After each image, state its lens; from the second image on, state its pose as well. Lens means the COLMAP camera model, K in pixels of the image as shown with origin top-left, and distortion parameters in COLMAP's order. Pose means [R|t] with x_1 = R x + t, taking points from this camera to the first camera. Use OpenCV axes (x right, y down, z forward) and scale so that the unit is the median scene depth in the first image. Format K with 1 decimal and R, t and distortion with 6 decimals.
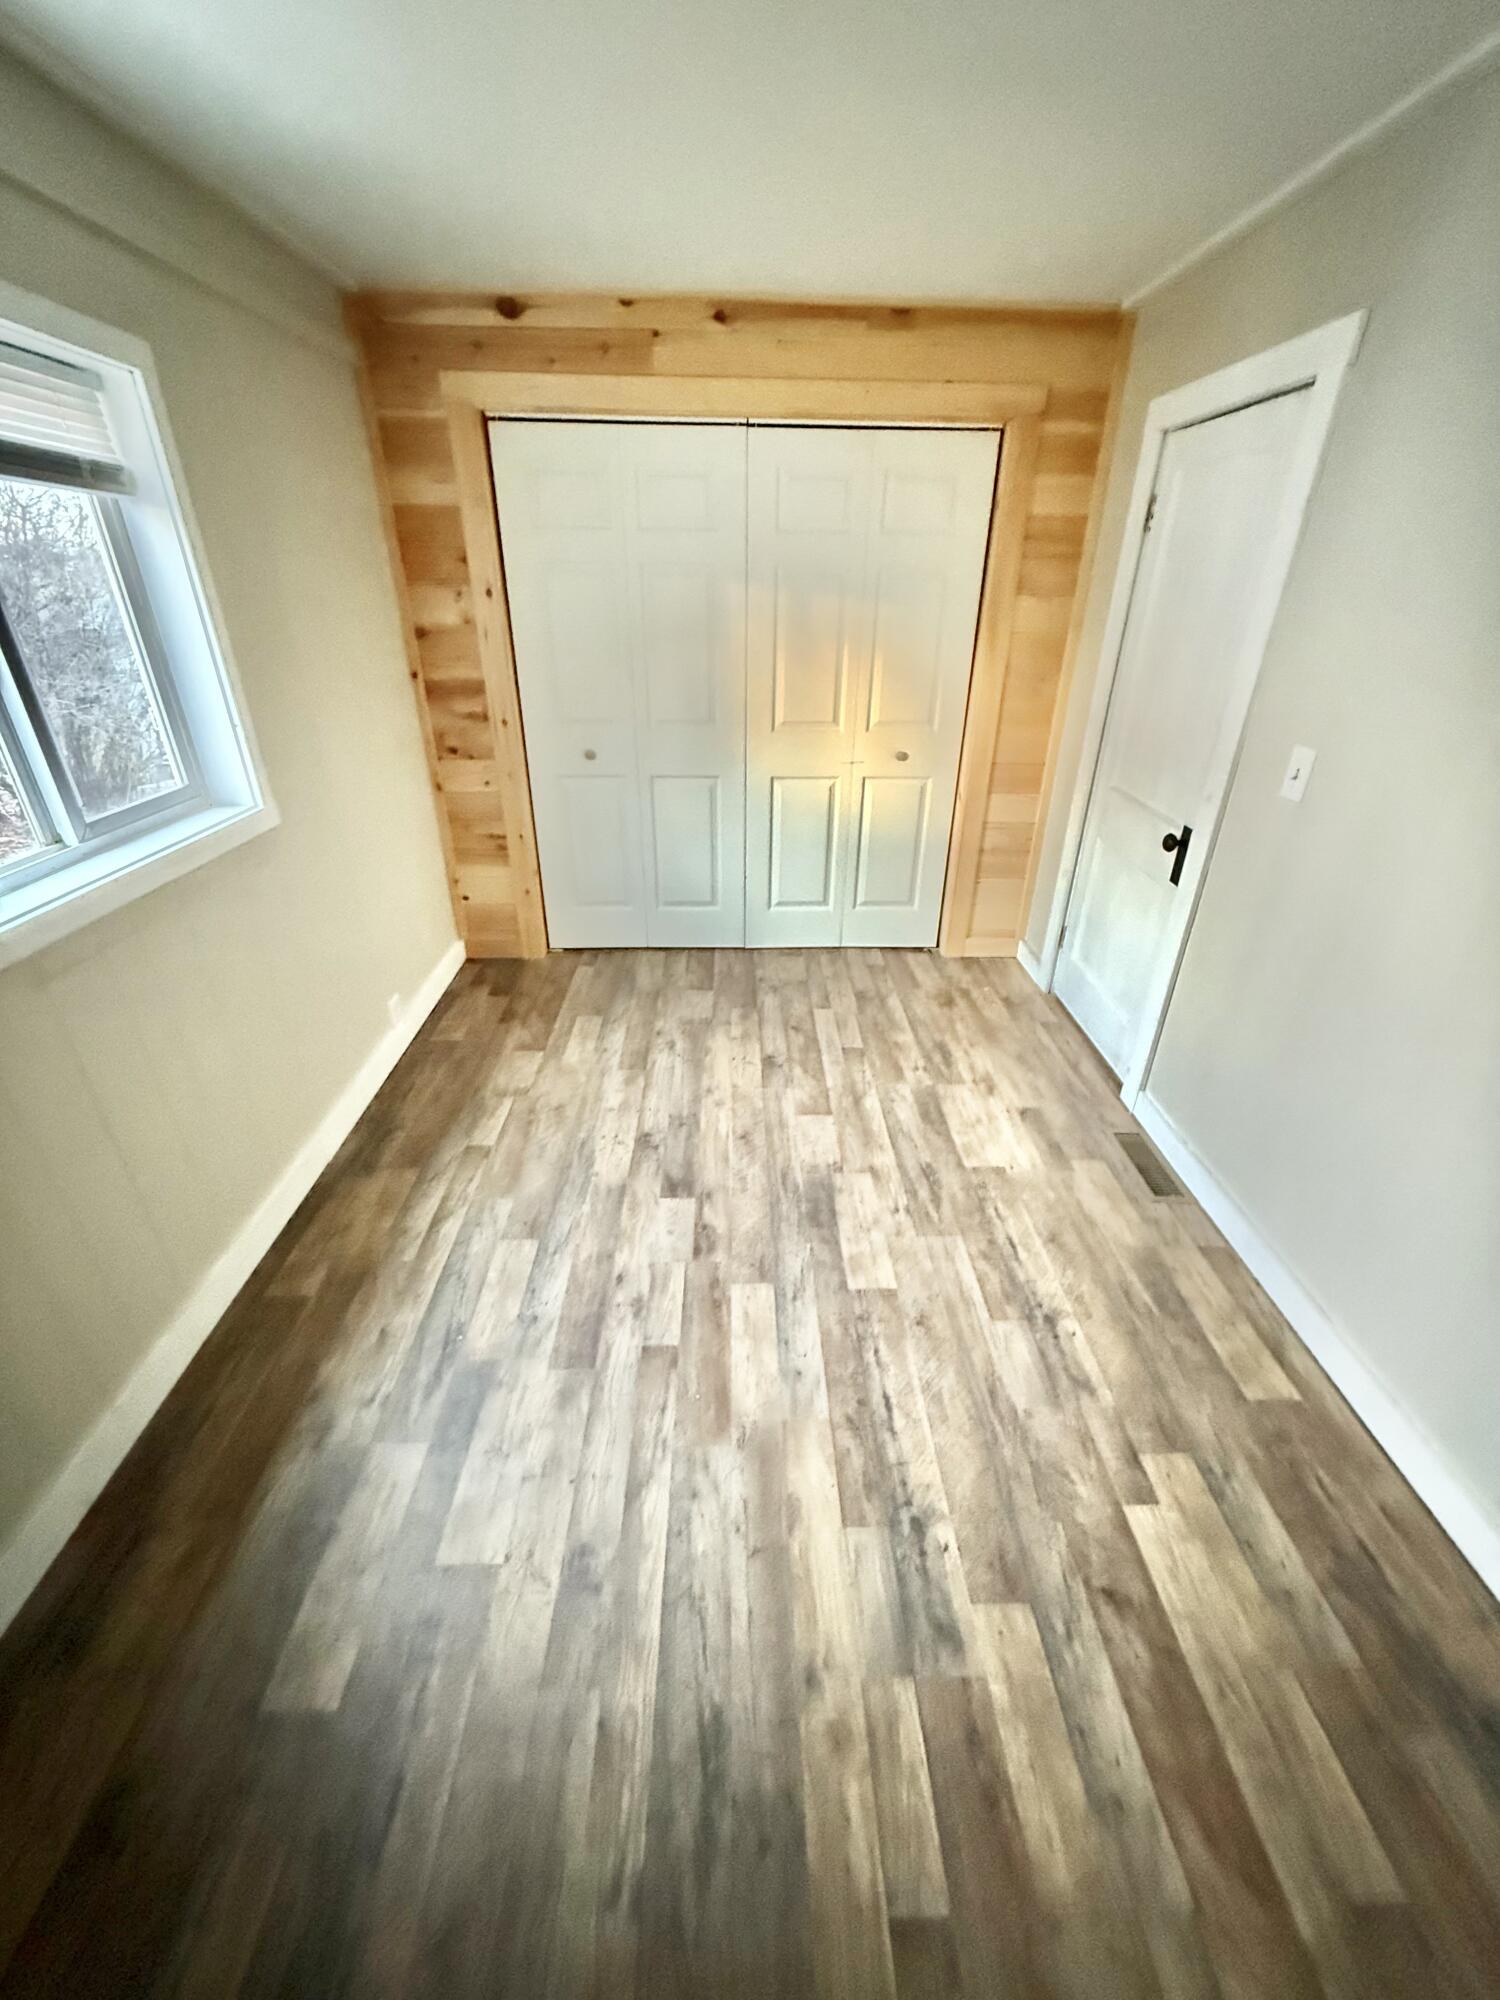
lens RADIAL K [[793.7, 0, 755.7], [0, 793.7, 1003.7], [0, 0, 1]] dist [-0.001525, 0.000298]
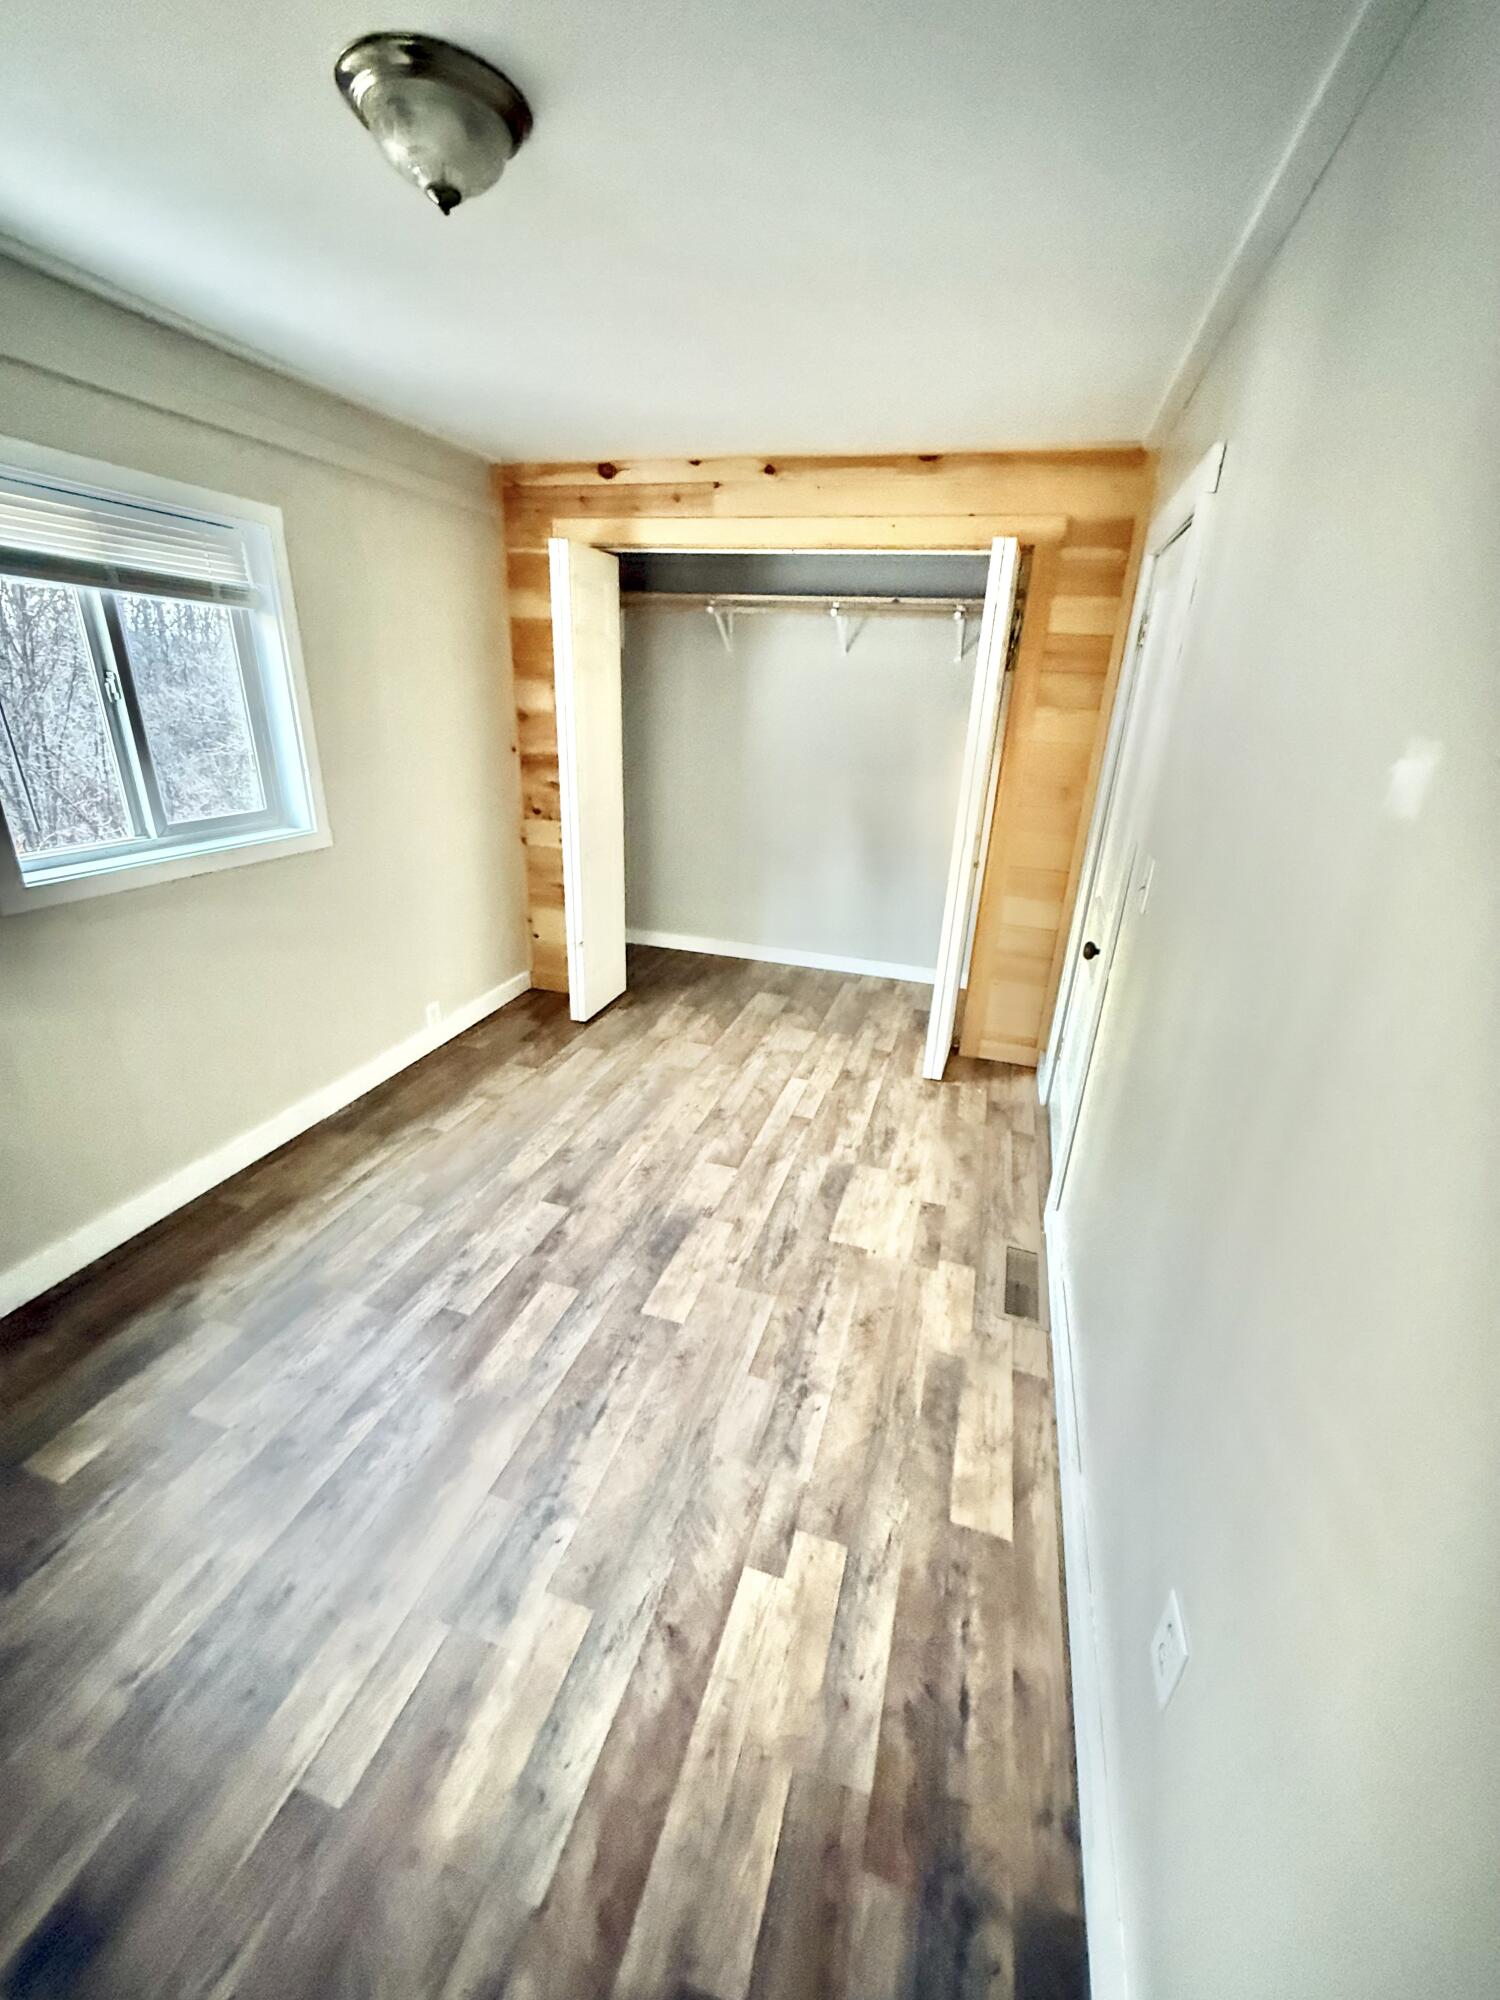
lens RADIAL K [[793.7, 0, 748.0], [0, 793.7, 1003.5], [0, 0, 1]] dist [-0.001525, 0.000298]
pose [[0.948345, 0.145813, -0.281747, 0.462268], [-0.177407, 0.980018, -0.089953, 0.023515], [0.263001, 0.135290, 0.955263, -0.028484]]
